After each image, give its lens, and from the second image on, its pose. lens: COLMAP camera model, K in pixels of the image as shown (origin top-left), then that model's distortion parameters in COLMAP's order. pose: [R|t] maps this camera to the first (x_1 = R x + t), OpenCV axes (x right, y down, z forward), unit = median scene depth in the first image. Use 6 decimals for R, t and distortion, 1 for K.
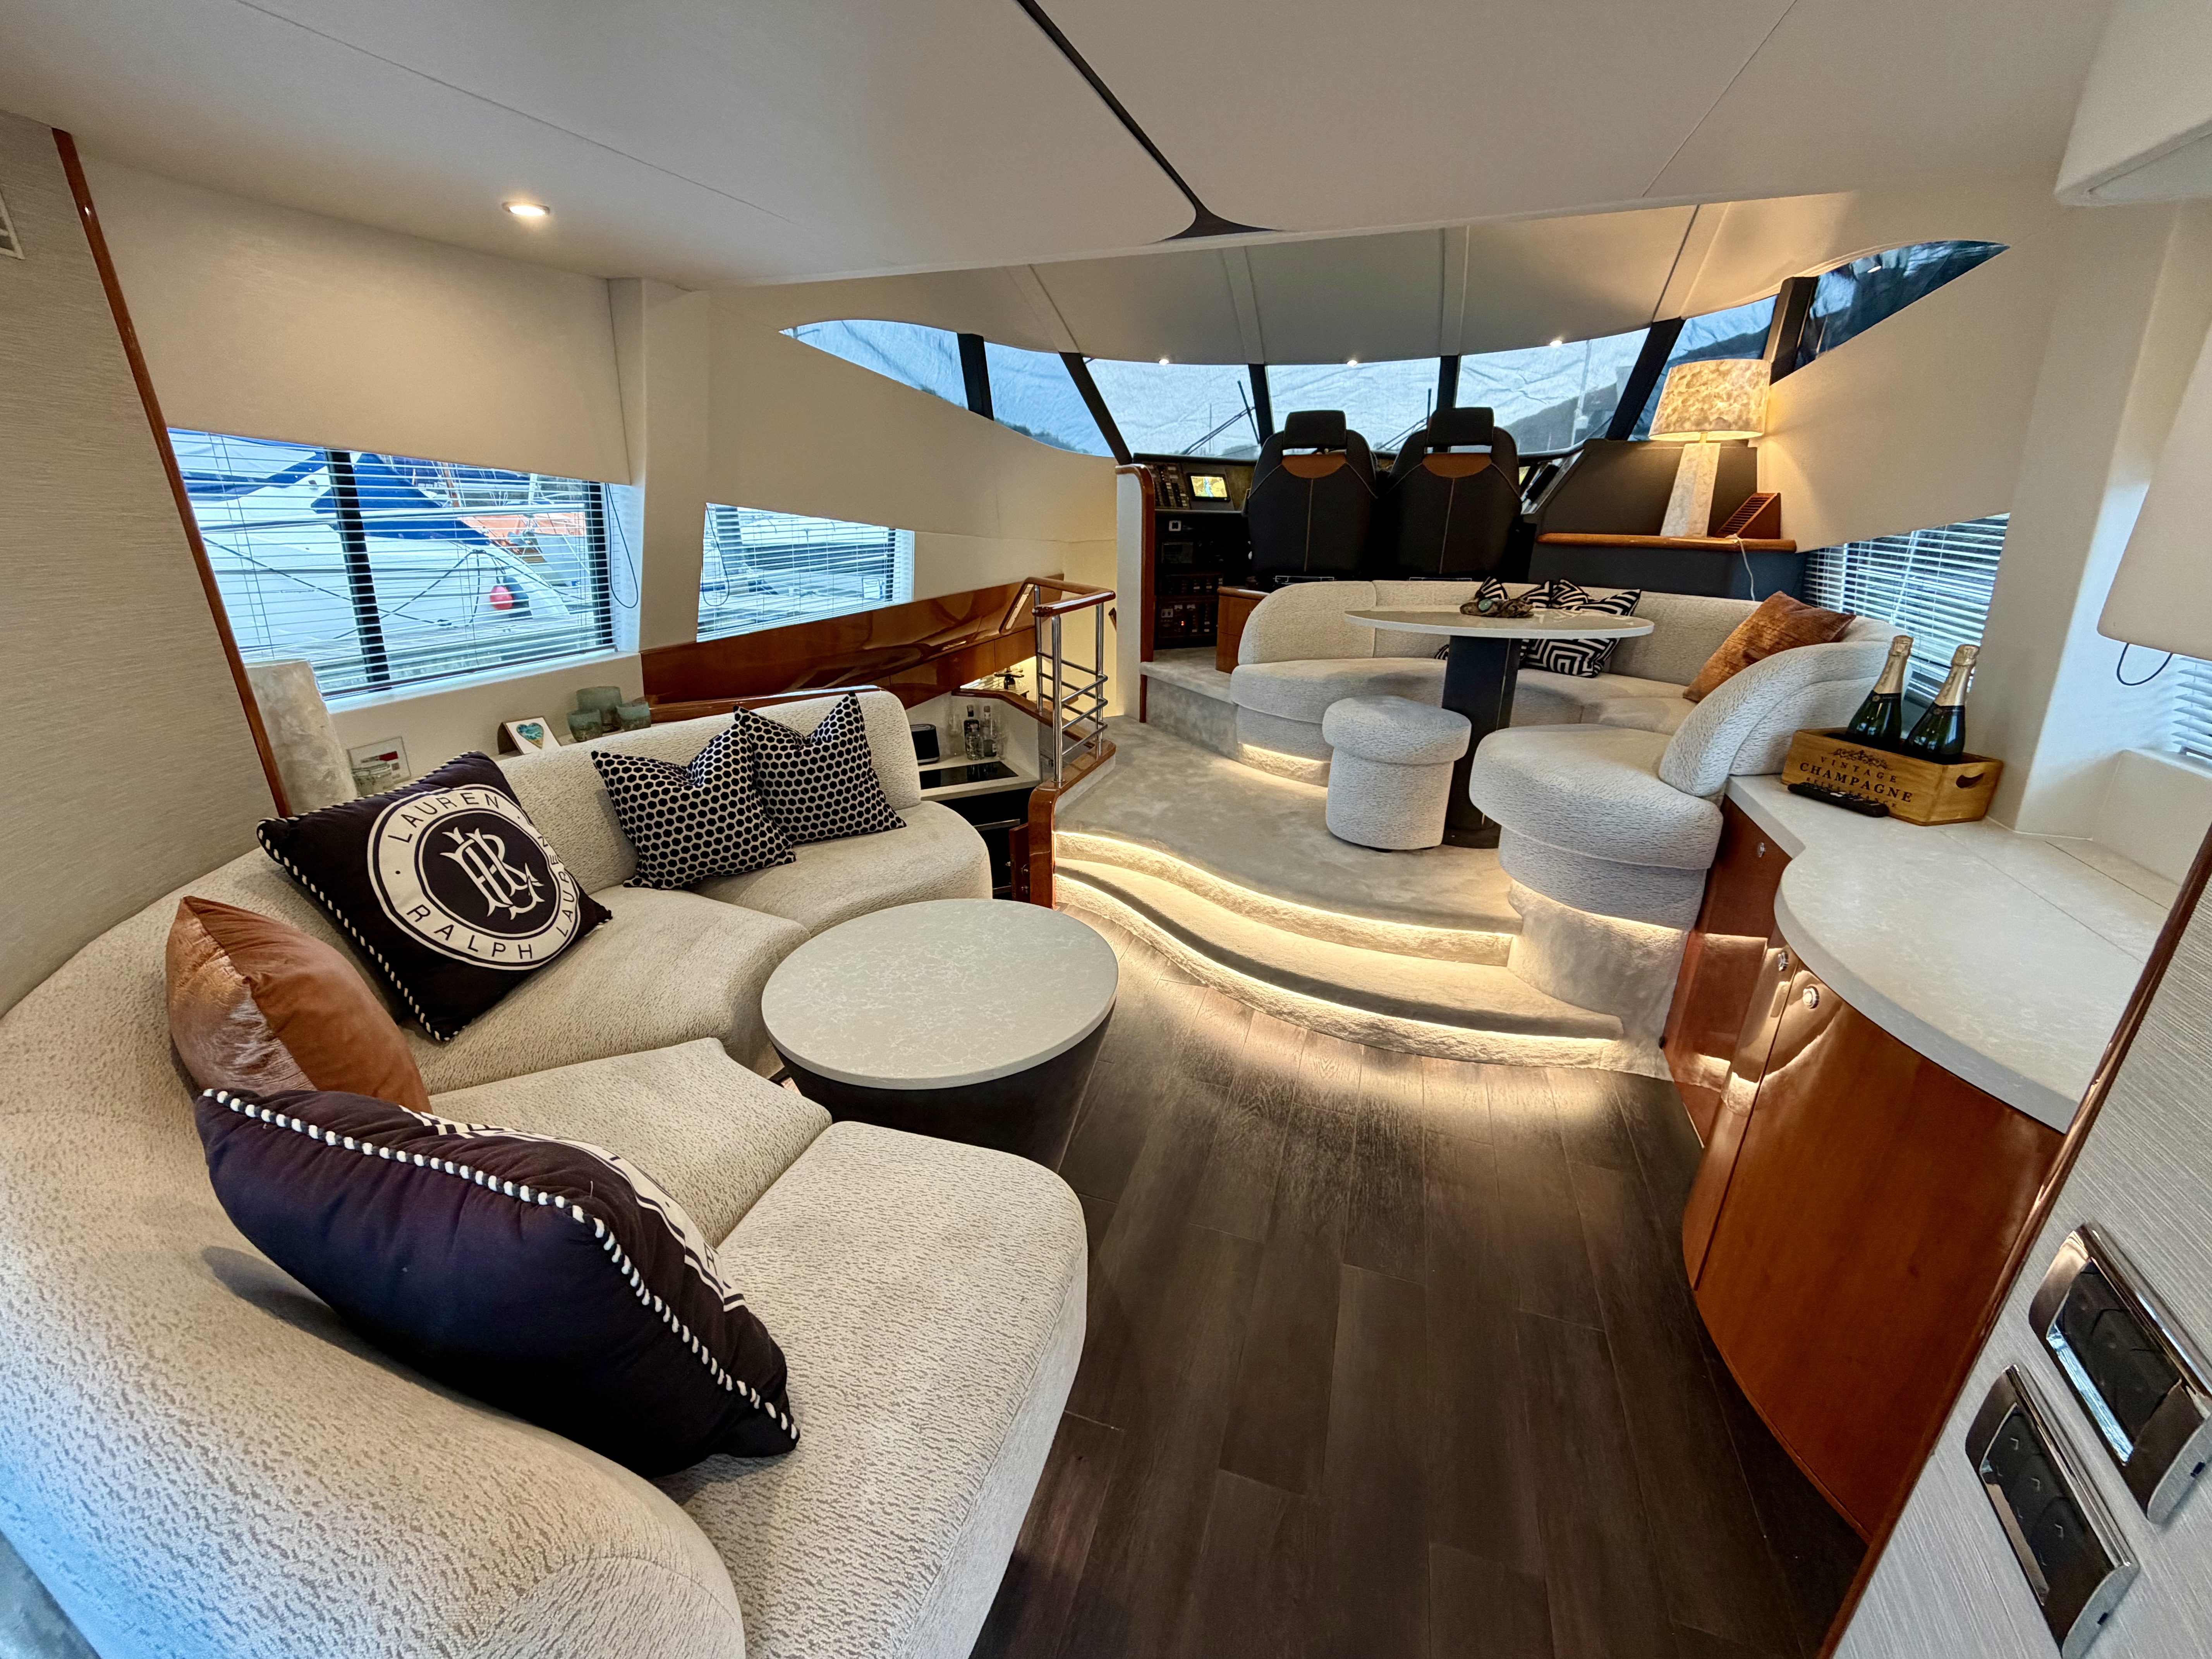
lens RADIAL K [[874.1, 0, 1091.8], [0, 874.1, 825.8], [0, 0, 1]] dist [-0.008198, 0.000202]
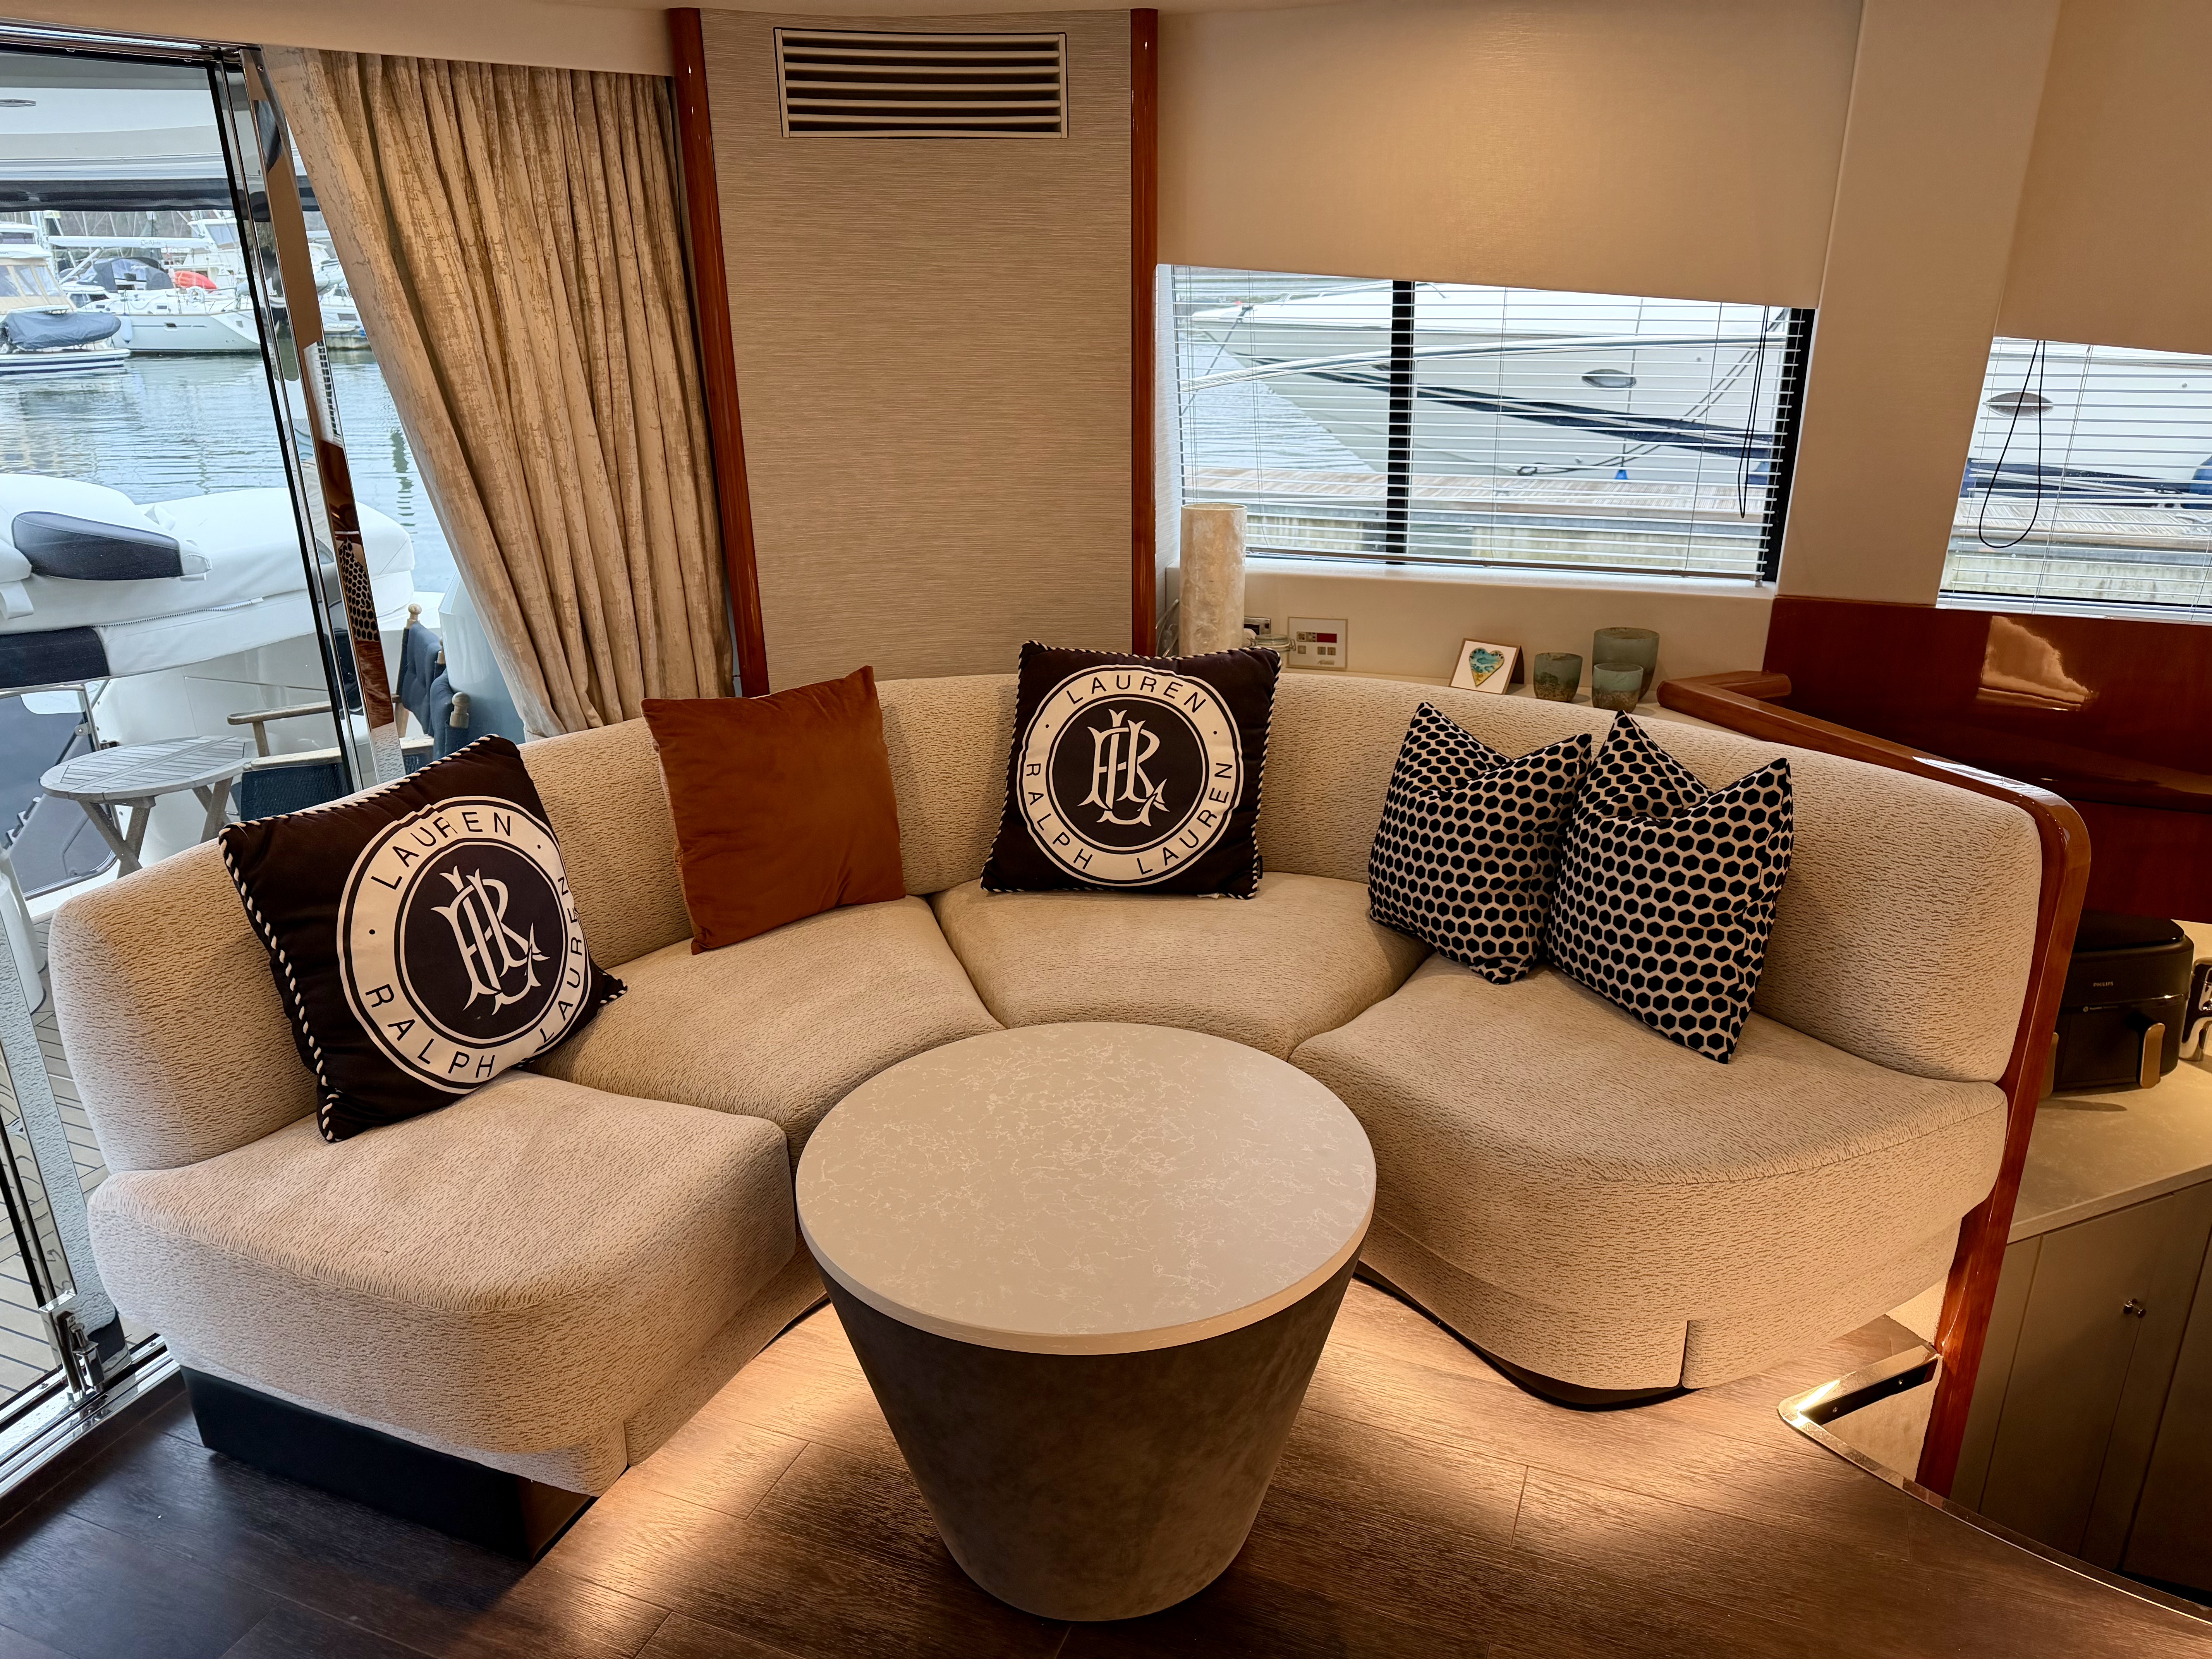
lens RADIAL K [[1542.5, 0, 1106.0], [0, 1542.5, 829.5], [0, 0, 1]] dist [0.036216, -0.004988]
pose [[-0.052290, 0.341360, -0.938477, 0.503267], [-0.333638, 0.879791, 0.338604, -0.261366], [0.941250, 0.330817, 0.067887, 0.561674]]
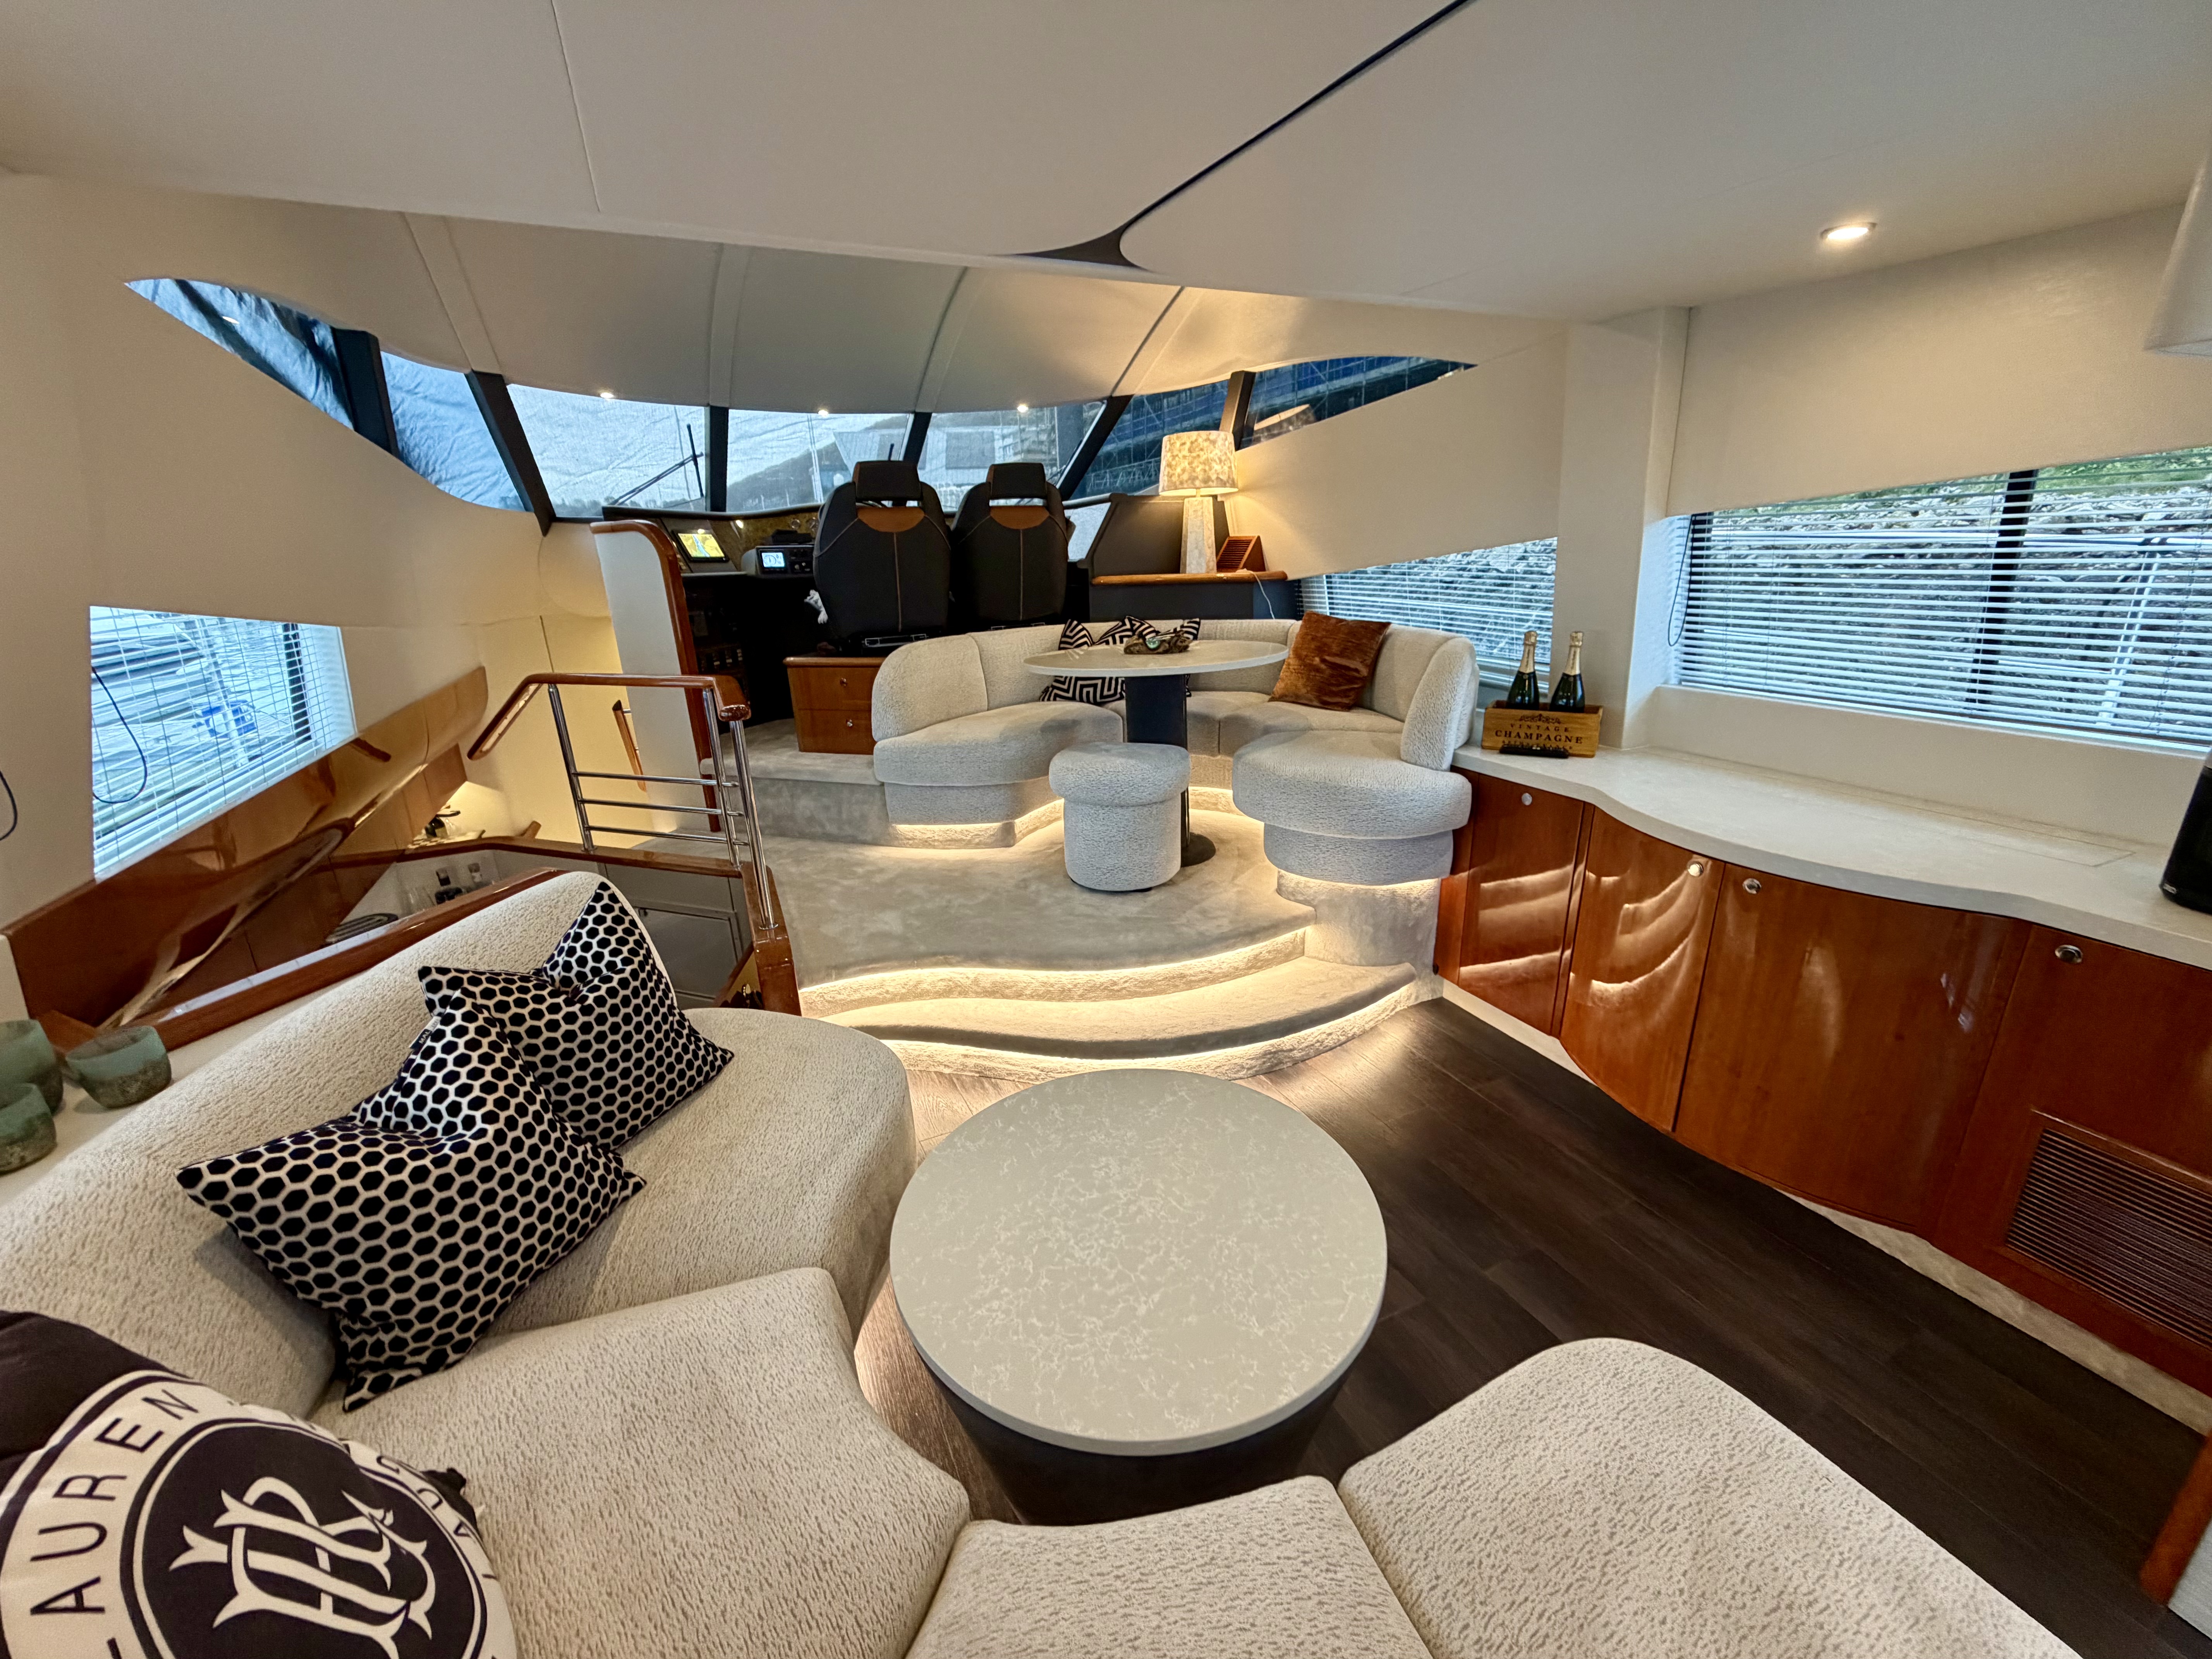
lens RADIAL K [[881.7, 0, 1095.0], [0, 881.7, 822.3], [0, 0, 1]] dist [-0.000845, 0.000197]
pose [[0.719206, -0.232519, 0.654735, -0.388504], [0.272137, 0.961321, 0.042465, -0.115422], [-0.639284, 0.147636, 0.754665, 0.278145]]
